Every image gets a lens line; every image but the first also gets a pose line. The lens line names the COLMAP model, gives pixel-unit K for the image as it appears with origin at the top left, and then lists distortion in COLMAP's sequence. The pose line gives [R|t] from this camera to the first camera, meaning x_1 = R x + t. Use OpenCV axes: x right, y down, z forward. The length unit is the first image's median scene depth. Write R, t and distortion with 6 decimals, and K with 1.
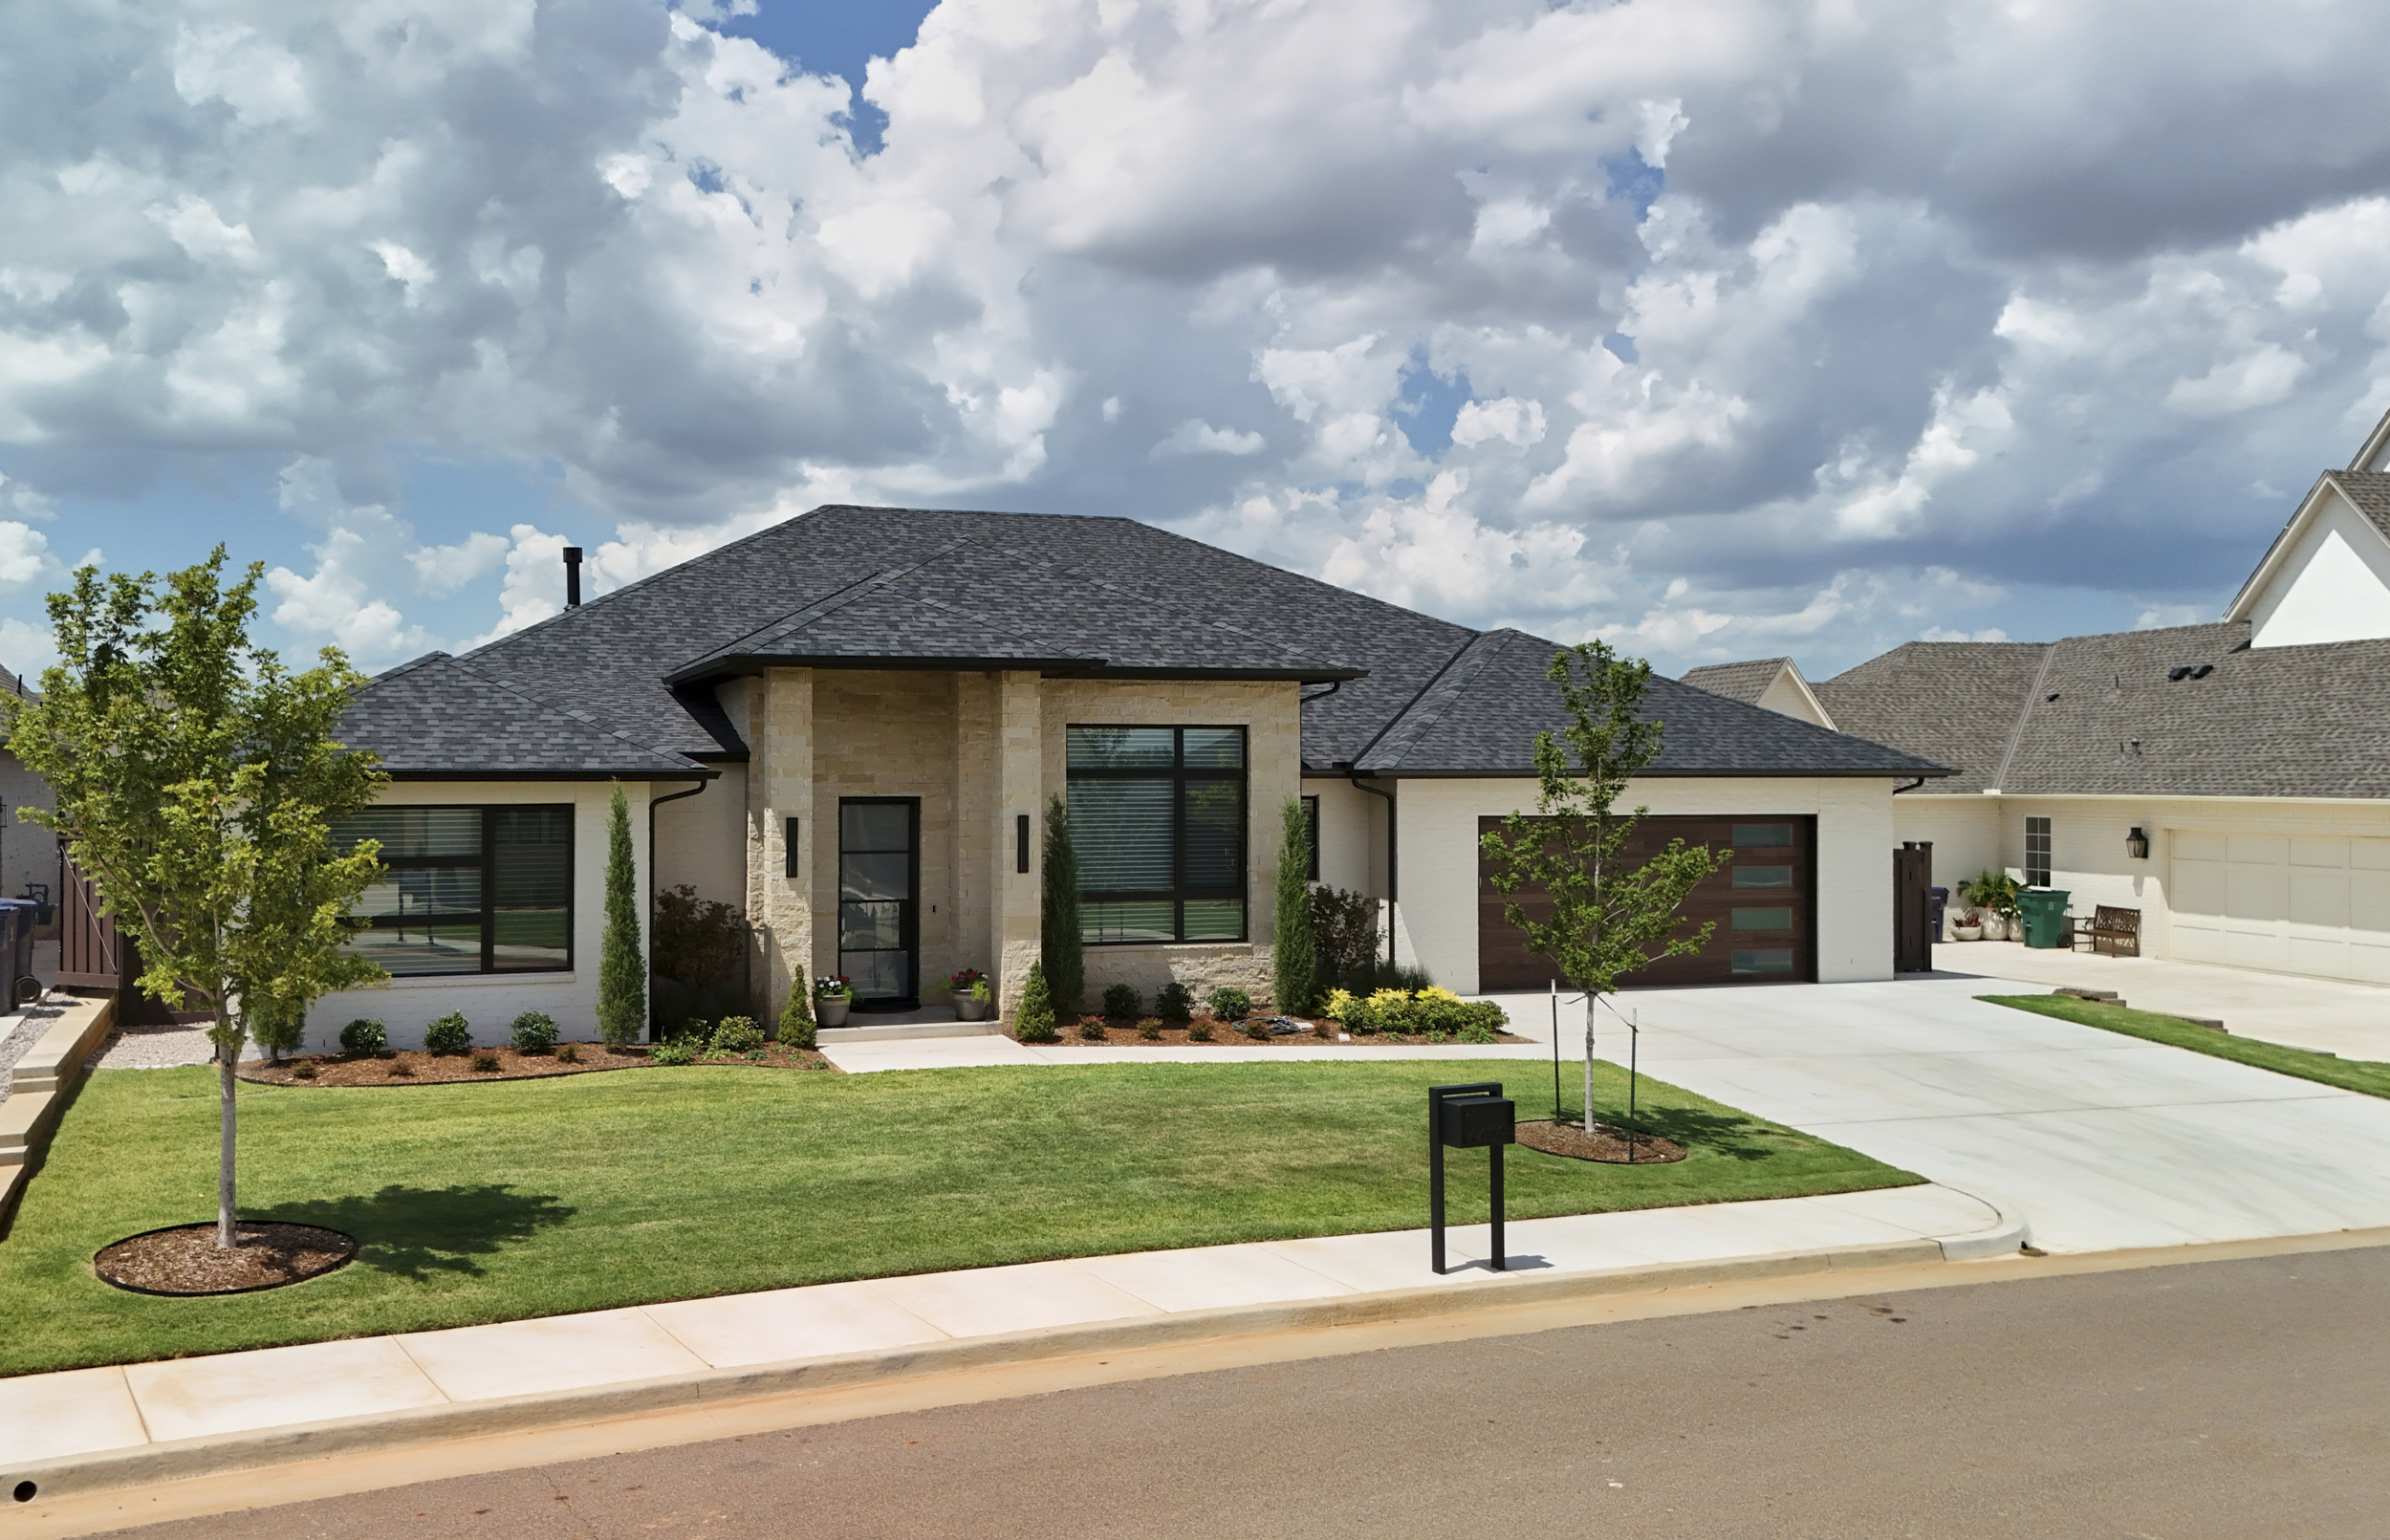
lens RADIAL K [[2085.9, 0, 1095.4], [0, 2085.9, 757.7], [0, 0, 1]] dist [0.051541, -0.029308]
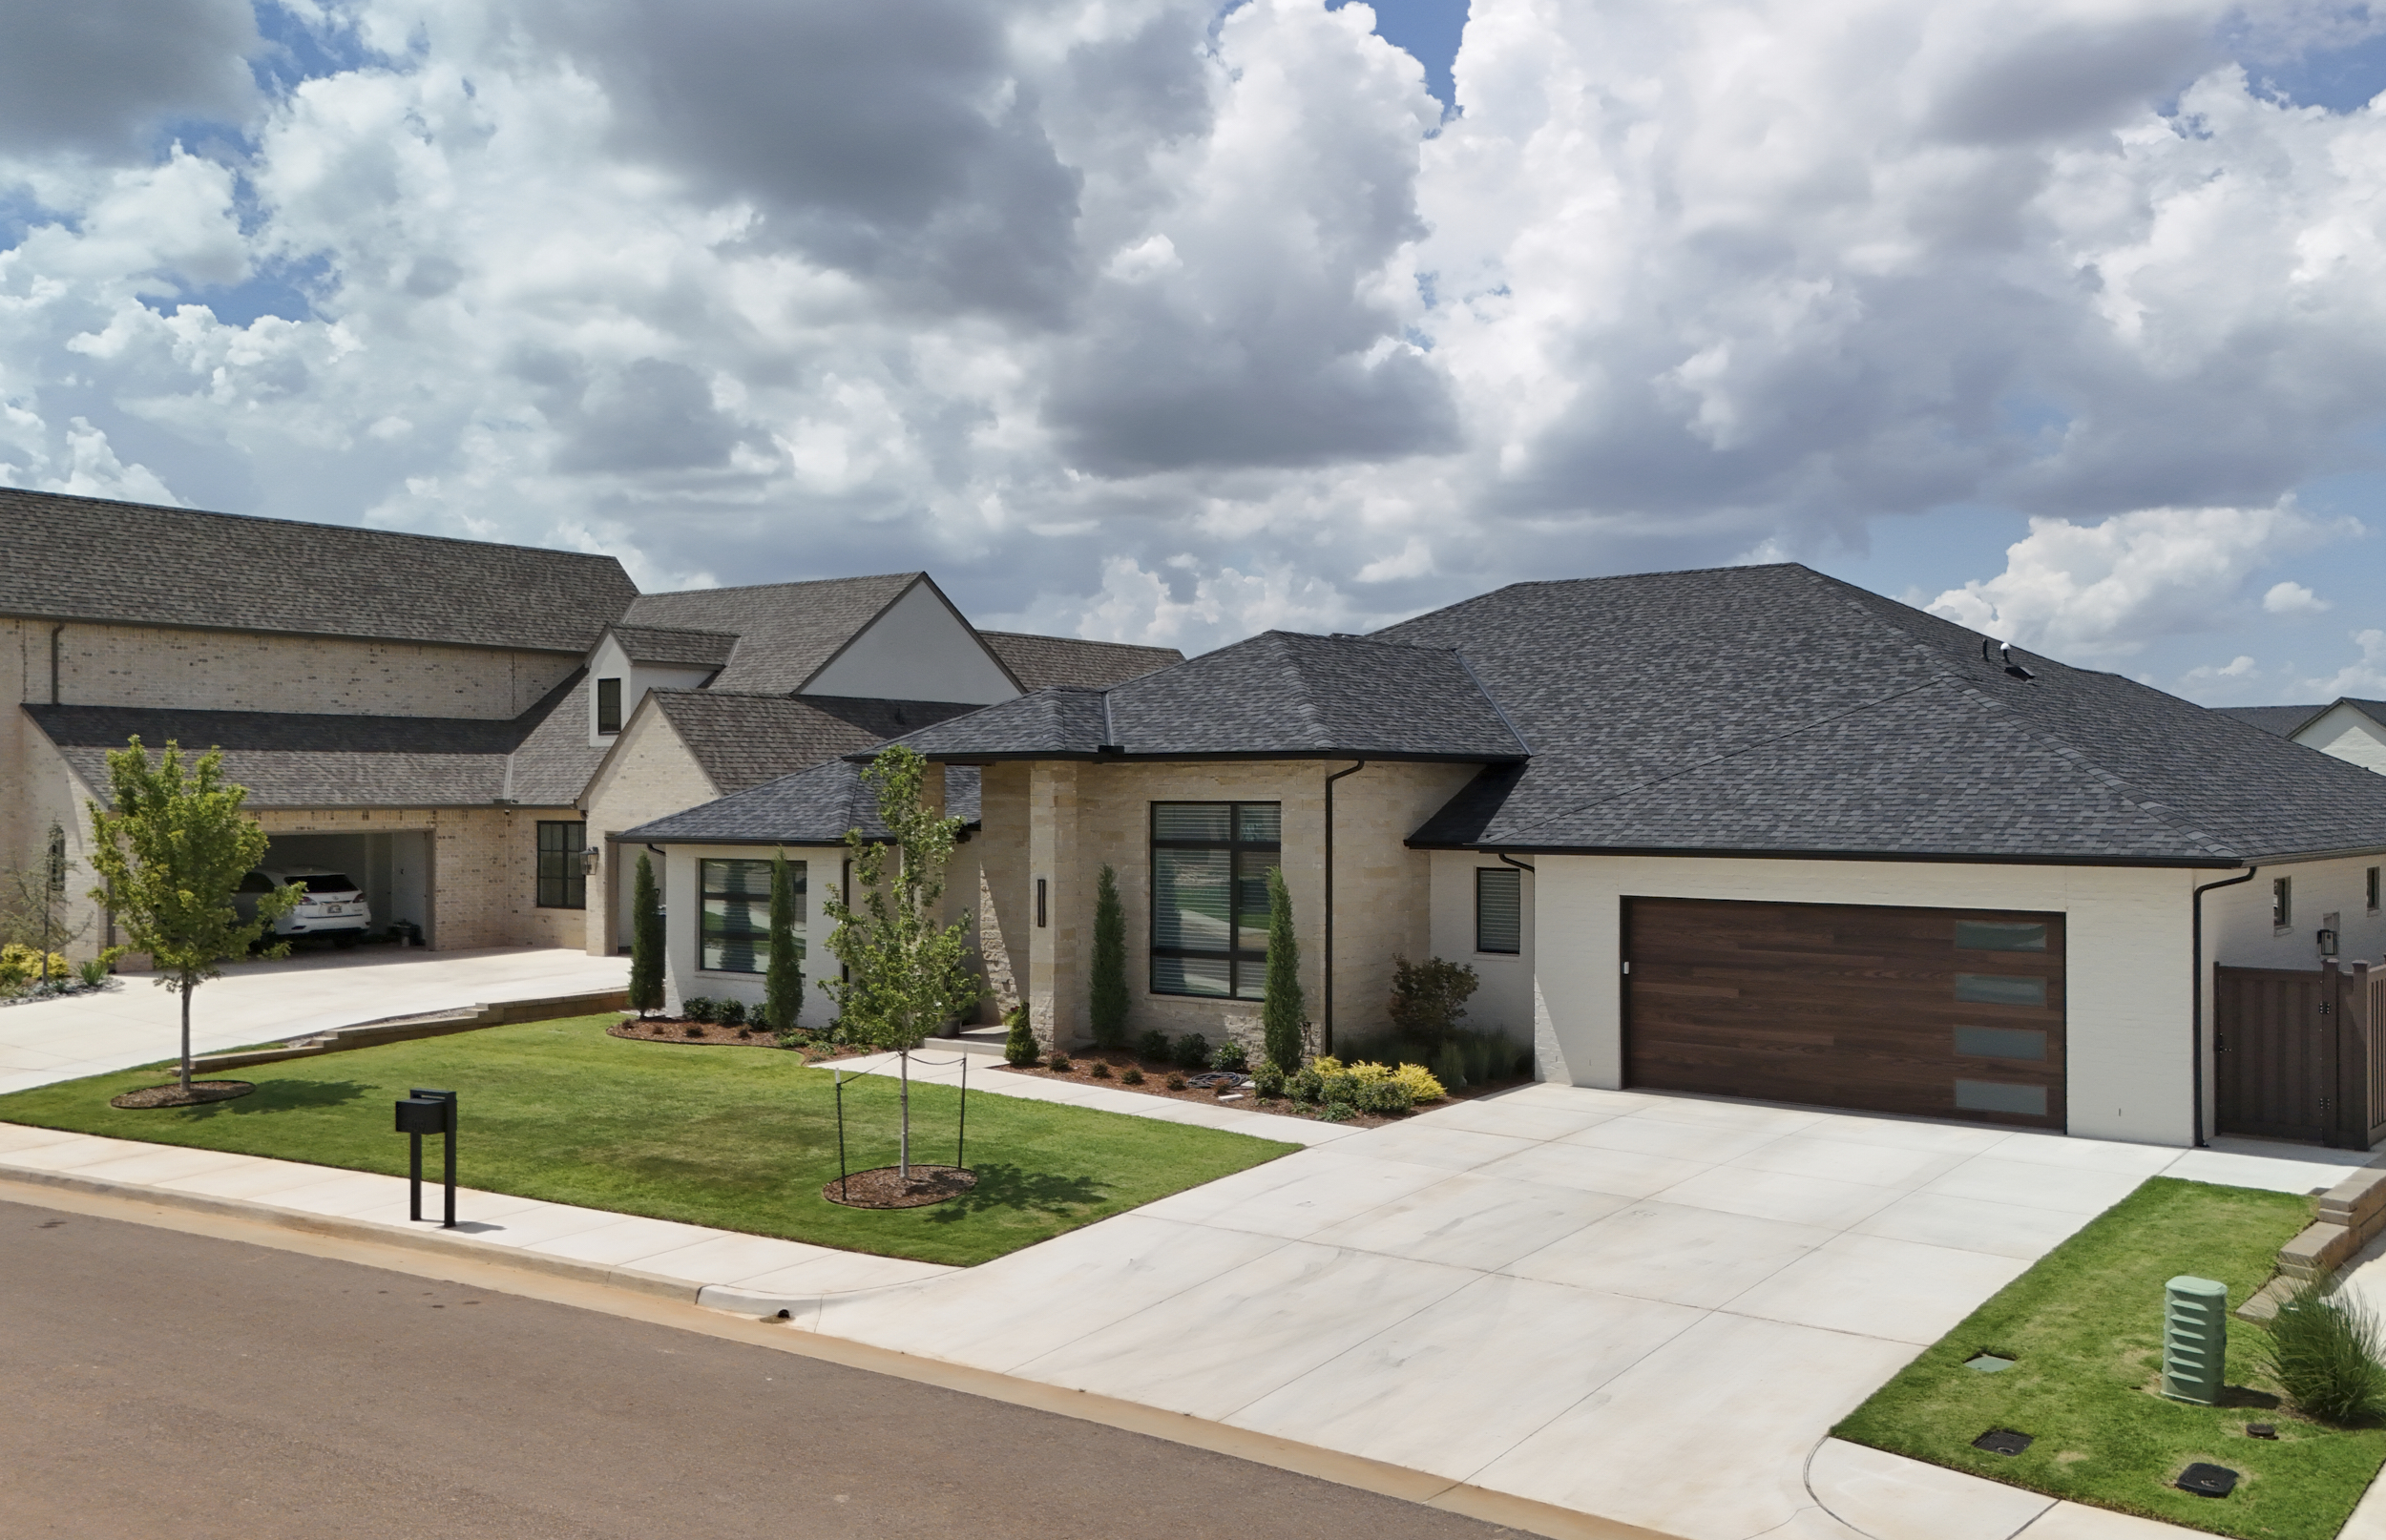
lens RADIAL K [[2082.2, 0, 1252.3], [0, 2082.2, 786.3], [0, 0, 1]] dist [0.051541, -0.029308]
pose [[0.564373, -0.002070, -0.825518, 0.981999], [0.004751, 0.999988, 0.000741, -0.025327], [0.825506, -0.004340, 0.564376, 0.399952]]
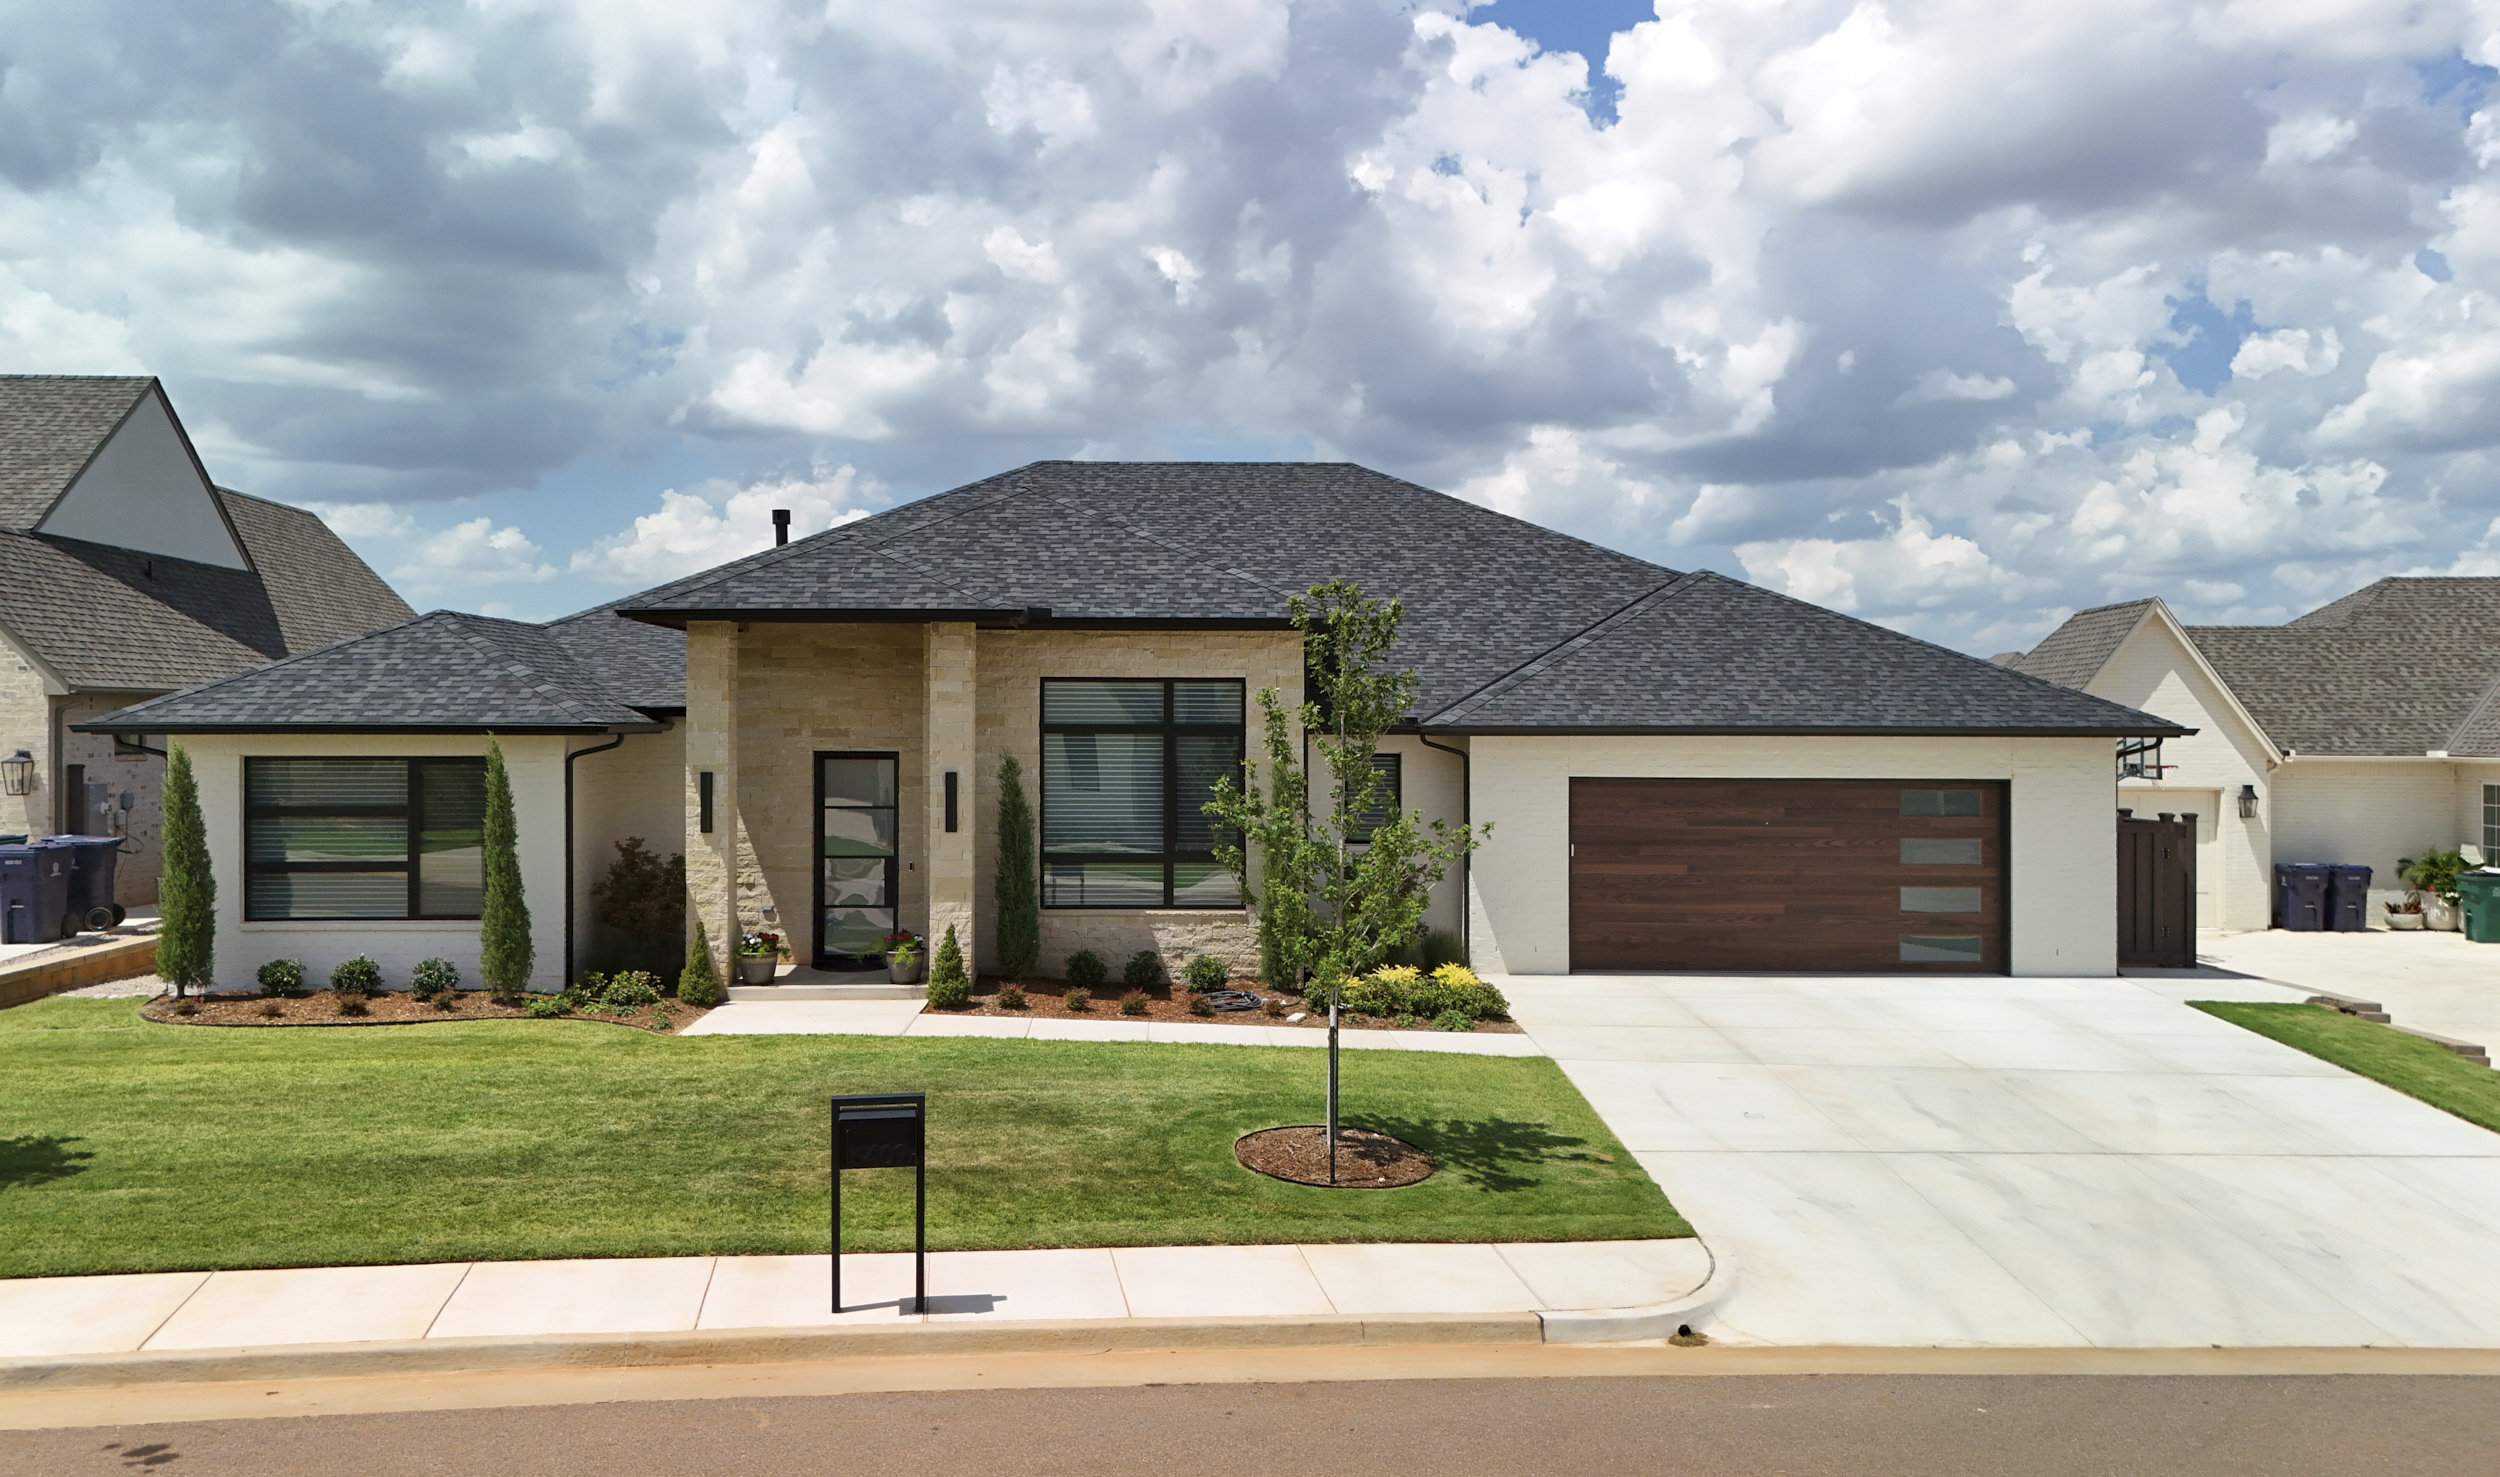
lens RADIAL K [[1969.6, 0, 1221.9], [0, 1969.6, 737.9], [0, 0, 1]] dist [0.063904, -0.046810]
pose [[0.956414, 0.006495, -0.291943, 0.332138], [-0.002146, 0.999882, 0.015215, -0.002191], [0.292007, -0.013925, 0.956315, 0.159119]]
